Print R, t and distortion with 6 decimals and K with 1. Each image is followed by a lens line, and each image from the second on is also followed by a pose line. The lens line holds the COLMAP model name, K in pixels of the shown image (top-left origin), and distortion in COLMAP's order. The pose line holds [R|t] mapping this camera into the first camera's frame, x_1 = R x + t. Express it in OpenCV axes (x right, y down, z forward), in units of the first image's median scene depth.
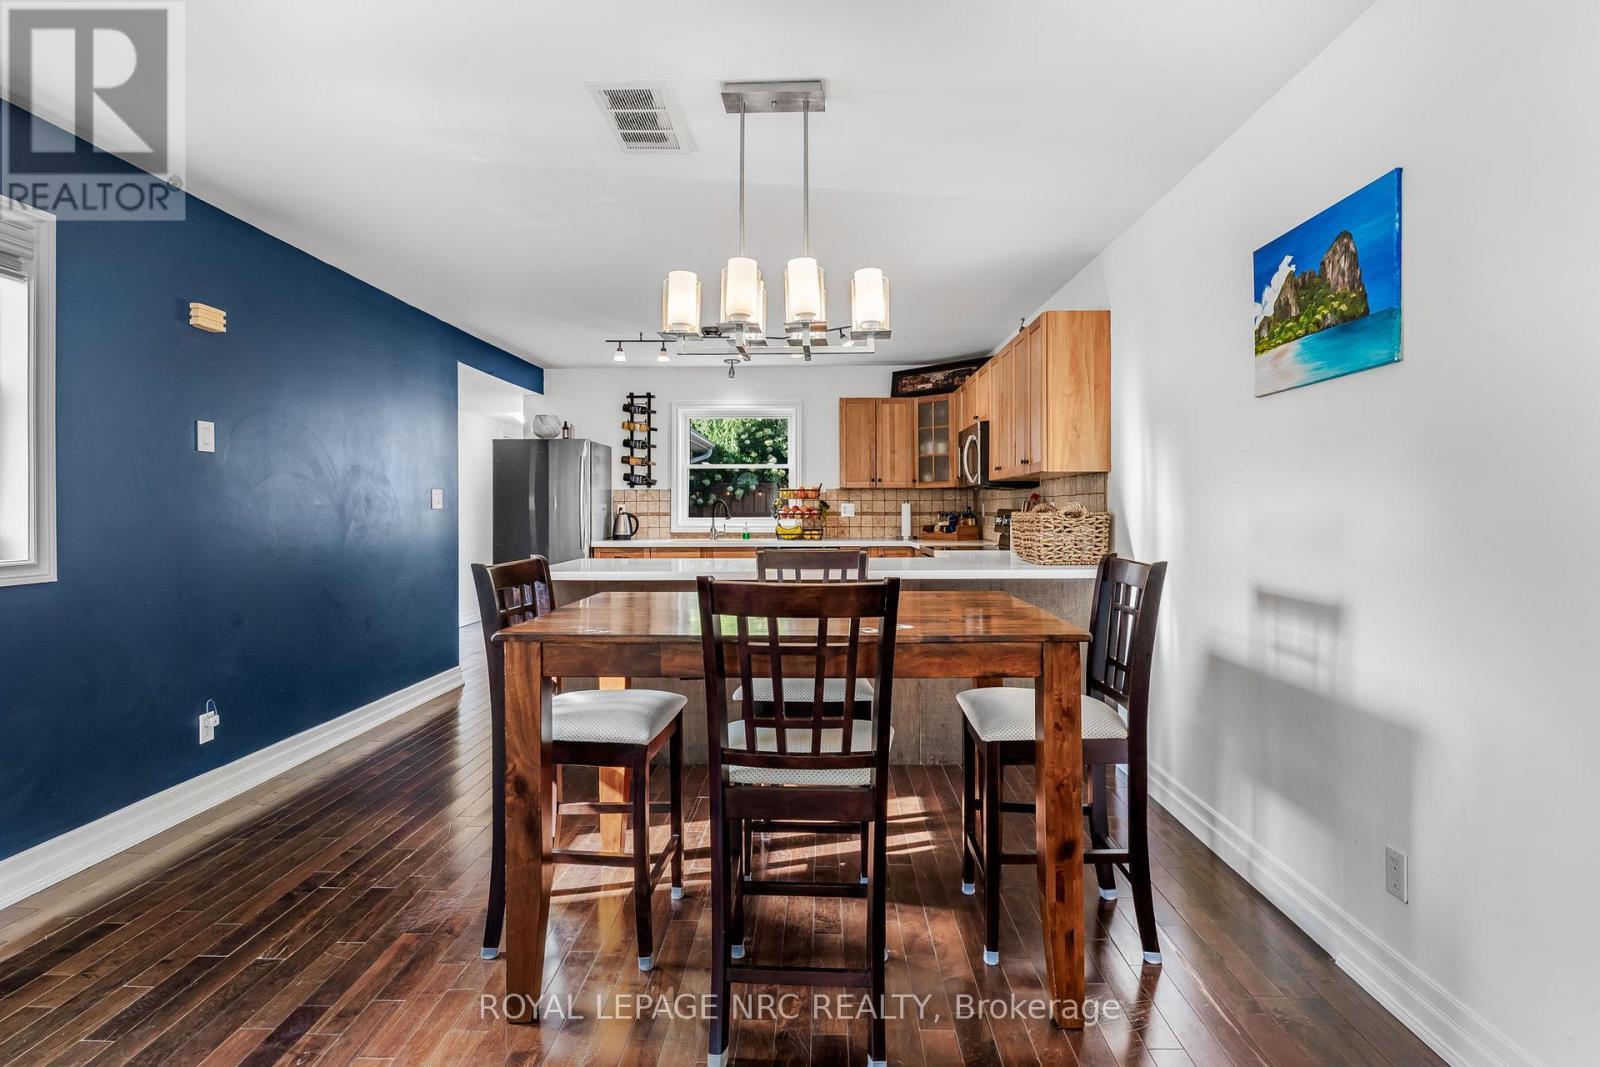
lens RADIAL K [[794.4, 0, 803.7], [0, 794.4, 507.3], [0, 0, 1]] dist [0.001699, 0.000113]
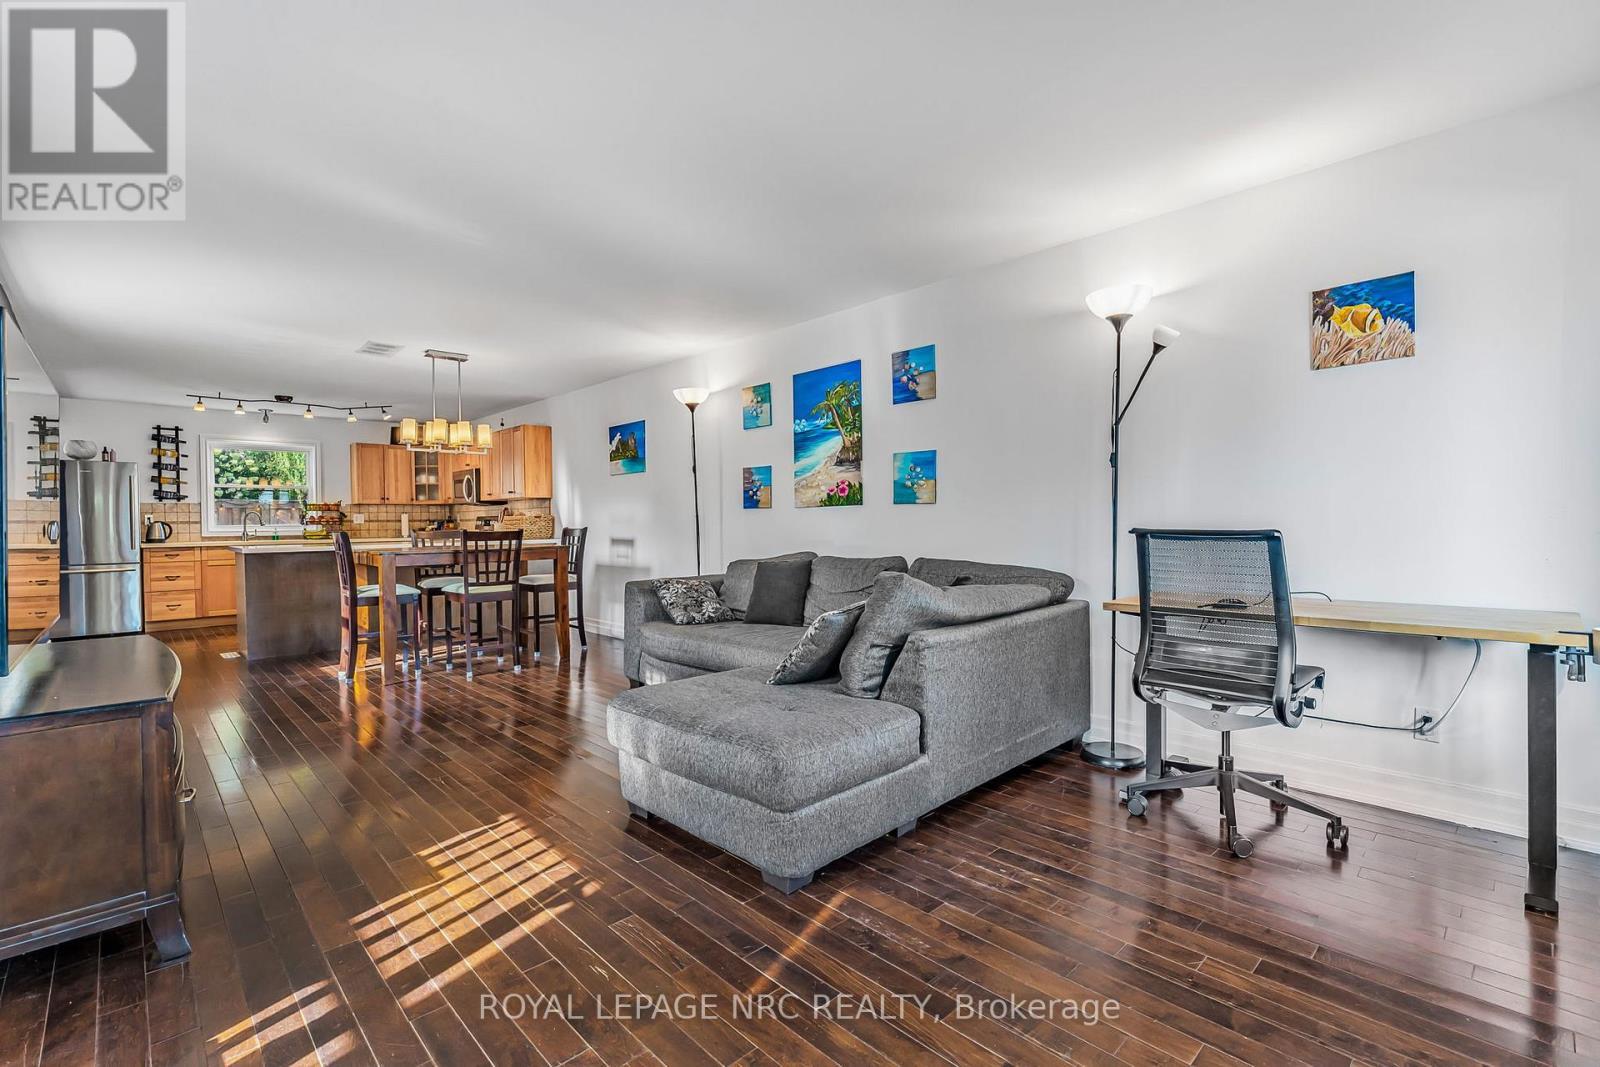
lens RADIAL K [[711.1, 0, 806.8], [0, 711.1, 531.6], [0, 0, 1]] dist [-0.003582, -0.000165]
pose [[0.700809, -0.016438, 0.713159, -0.316547], [0.008646, 0.999857, 0.014551, 0.016376], [-0.713296, -0.004031, 0.700851, -0.539176]]
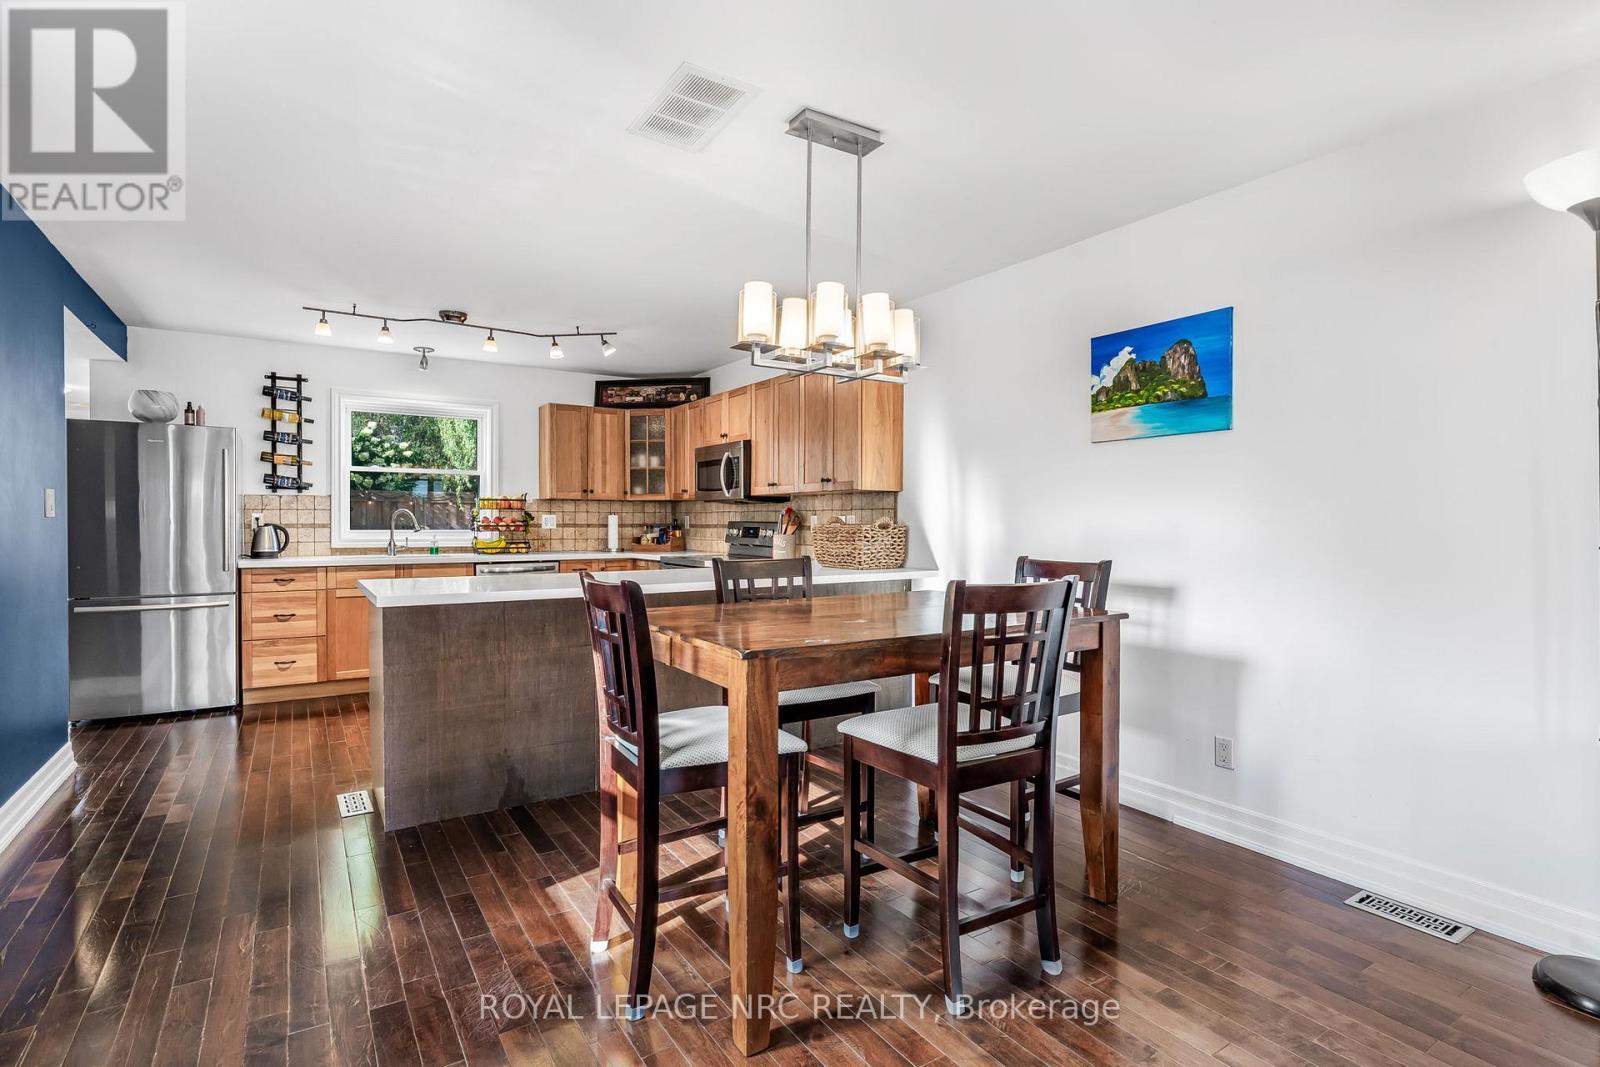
lens RADIAL K [[787.4, 0, 805.0], [0, 787.4, 531.3], [0, 0, 1]] dist [0.000220, 0.000714]
pose [[0.825418, -0.002461, 0.564517, -0.235028], [-0.006098, 0.999893, 0.013275, 0.000718], [-0.564489, -0.014400, 0.825315, 0.051893]]
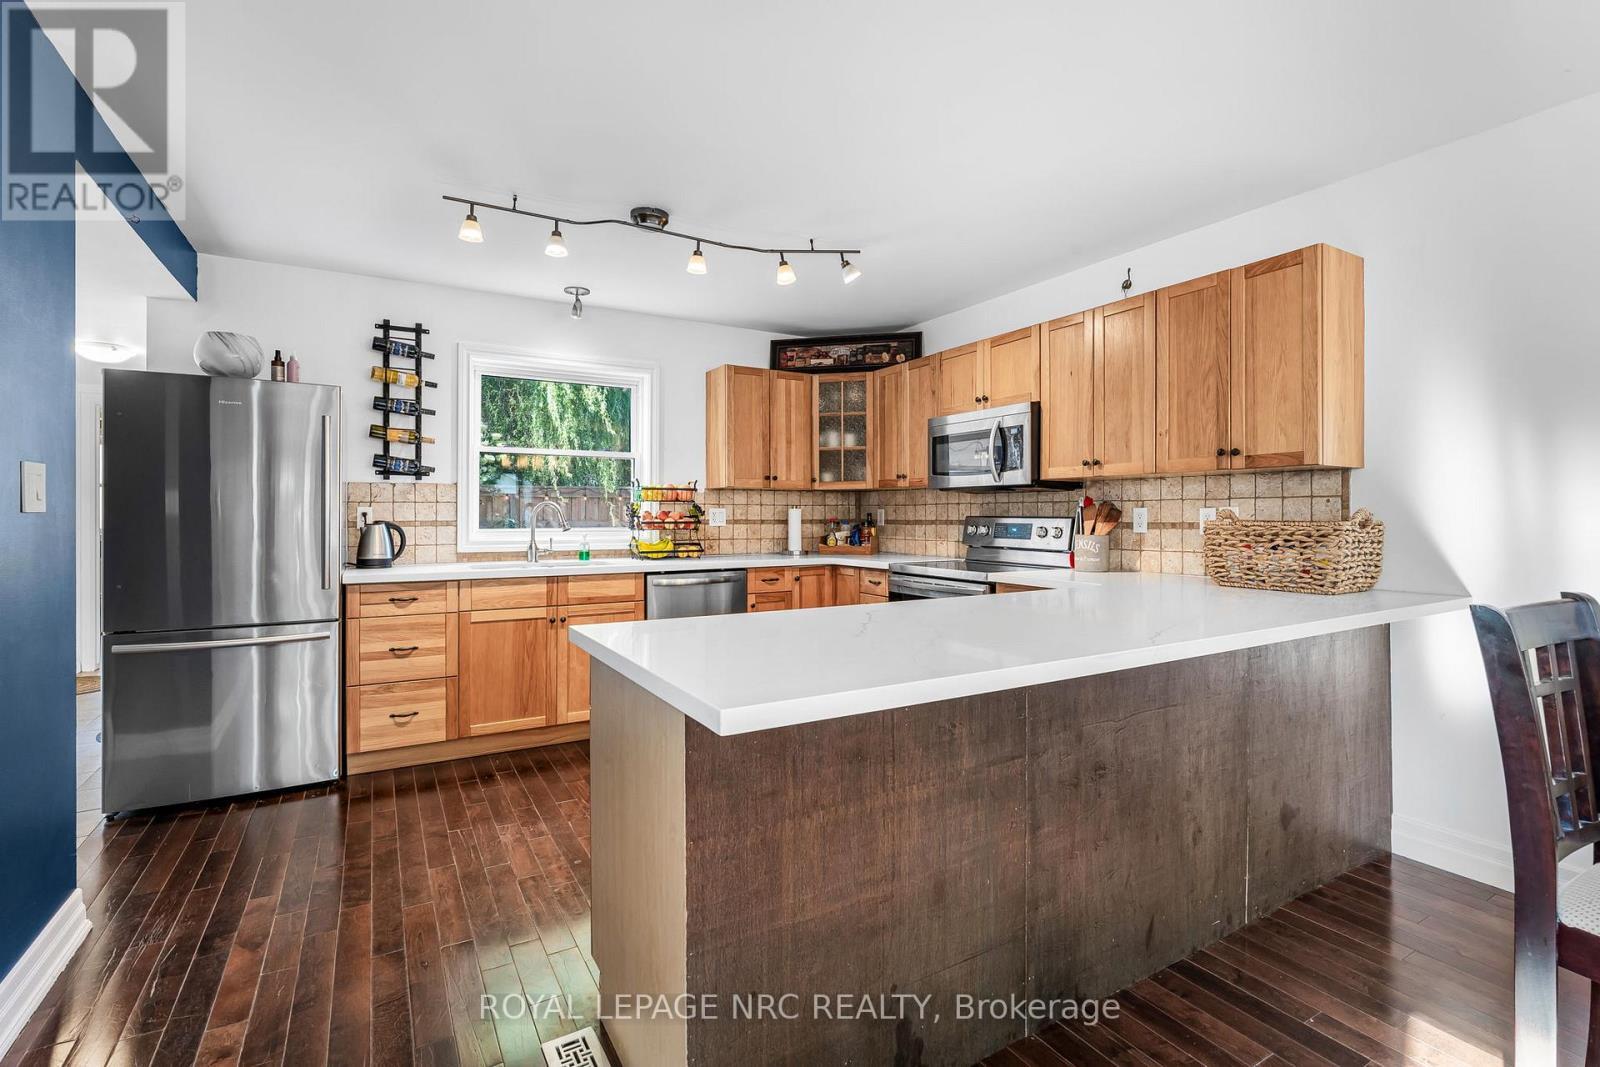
lens RADIAL K [[736.8, 0, 802.6], [0, 736.8, 515.0], [0, 0, 1]] dist [-0.001958, -0.000286]
pose [[0.850798, 0.002914, 0.525485, -0.253891], [-0.003520, 0.999994, 0.000155, 0.001199], [-0.525482, -0.001982, 0.850803, 0.384672]]
